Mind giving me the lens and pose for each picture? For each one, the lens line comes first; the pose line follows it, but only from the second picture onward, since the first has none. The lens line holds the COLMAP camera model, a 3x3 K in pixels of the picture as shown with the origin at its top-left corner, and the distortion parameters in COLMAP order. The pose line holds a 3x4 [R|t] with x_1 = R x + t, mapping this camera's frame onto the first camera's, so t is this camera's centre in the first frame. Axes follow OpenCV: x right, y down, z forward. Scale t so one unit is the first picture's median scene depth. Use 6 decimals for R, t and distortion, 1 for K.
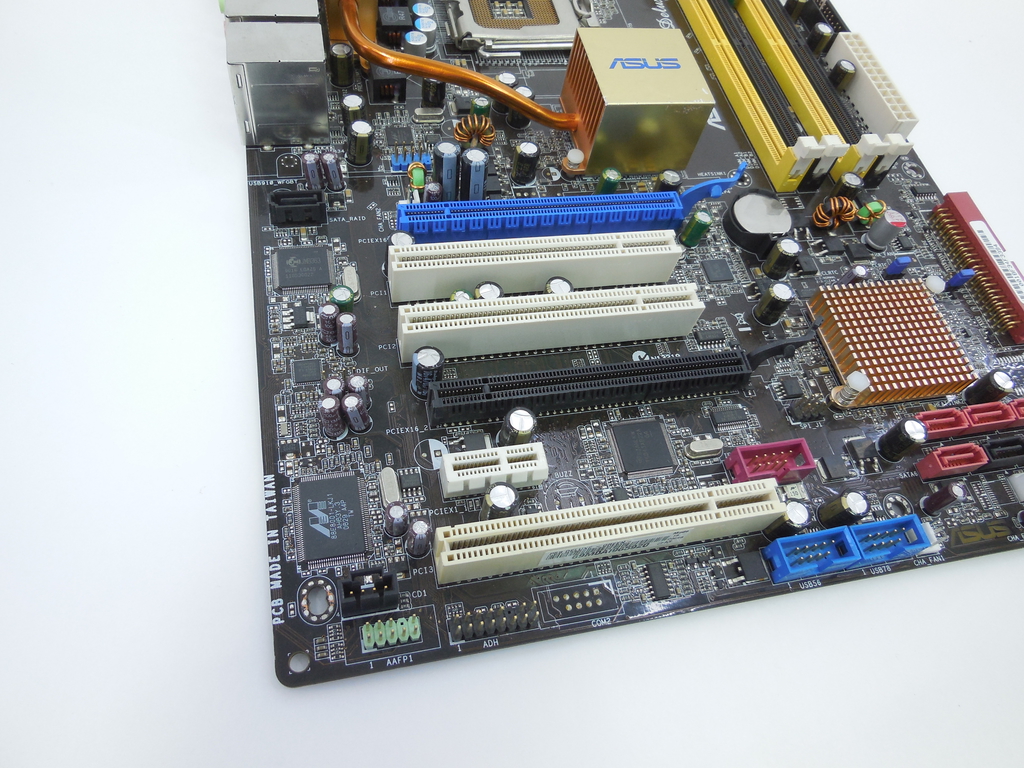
lens RADIAL K [[771.4, 0, 511.9], [0, 771.4, 389.0], [0, 0, 1]] dist [-0.013971, -0.010148]
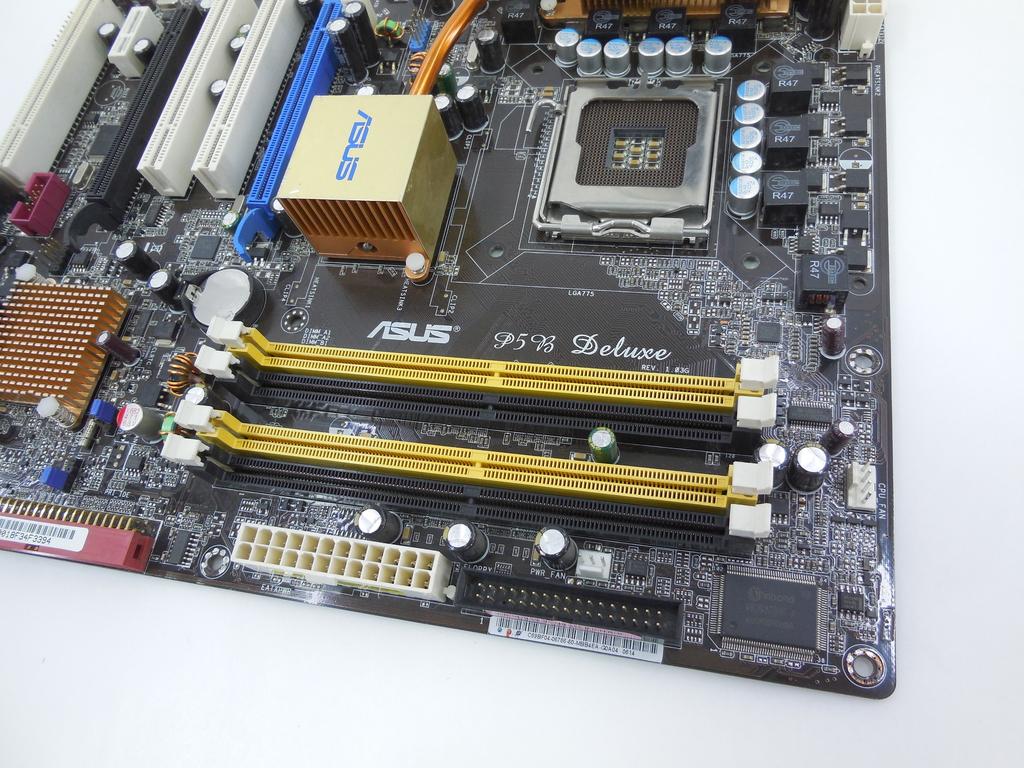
lens RADIAL K [[771.4, 0, 514.1], [0, 771.4, 379.8], [0, 0, 1]] dist [-0.013971, -0.010148]
pose [[-0.405487, 0.789871, -0.460092, 0.814789], [-0.706841, 0.048216, 0.705727, -1.322386], [0.579617, 0.611375, 0.538762, 0.920329]]
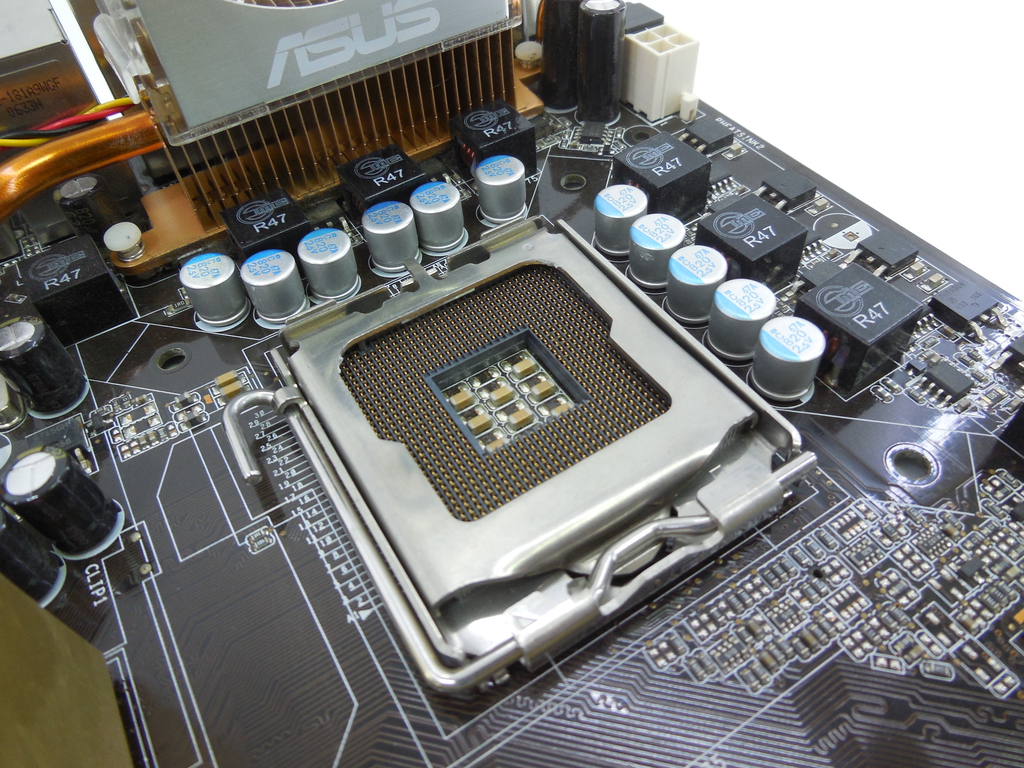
lens RADIAL K [[771.4, 0, 512.7], [0, 771.4, 384.3], [0, 0, 1]] dist [-0.013971, -0.010148]
pose [[0.319922, 0.603073, -0.730721, 0.342513], [-0.745505, 0.636201, 0.198670, -0.797589], [0.584698, 0.481197, 0.653129, 1.090608]]
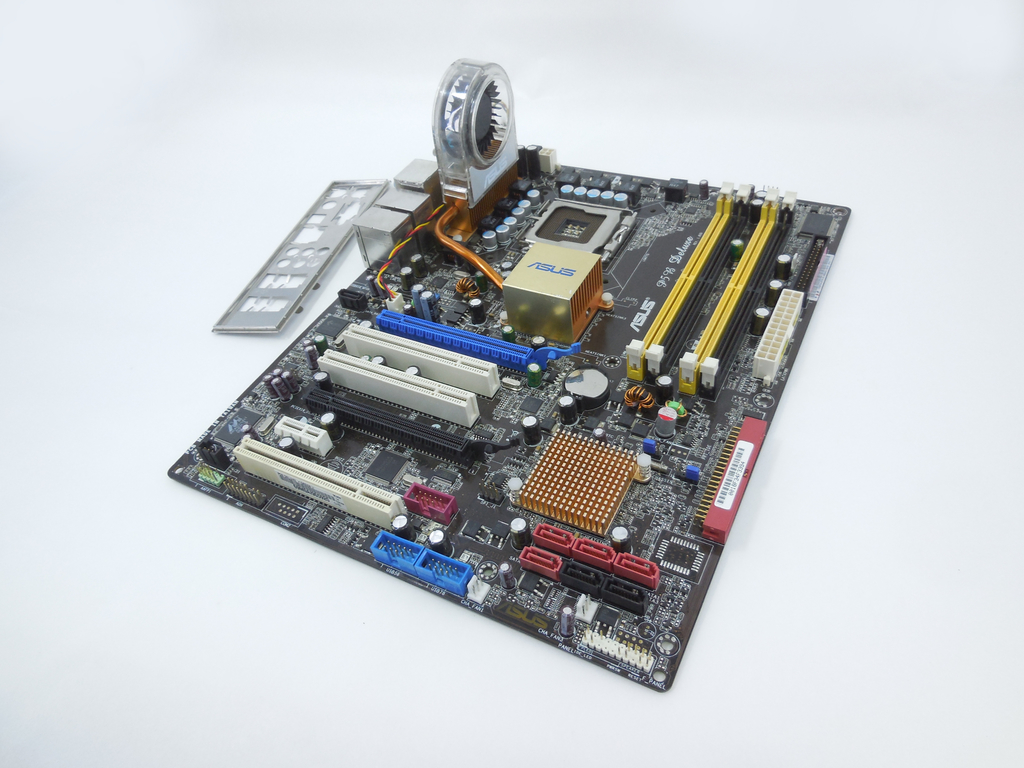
lens RADIAL K [[771.4, 0, 510.1], [0, 771.4, 383.6], [0, 0, 1]] dist [-0.013971, -0.010148]
pose [[0.728007, 0.275264, -0.627882, 1.319739], [-0.424811, 0.899961, -0.098009, -0.033712], [0.538091, 0.338082, 0.772113, -0.185660]]
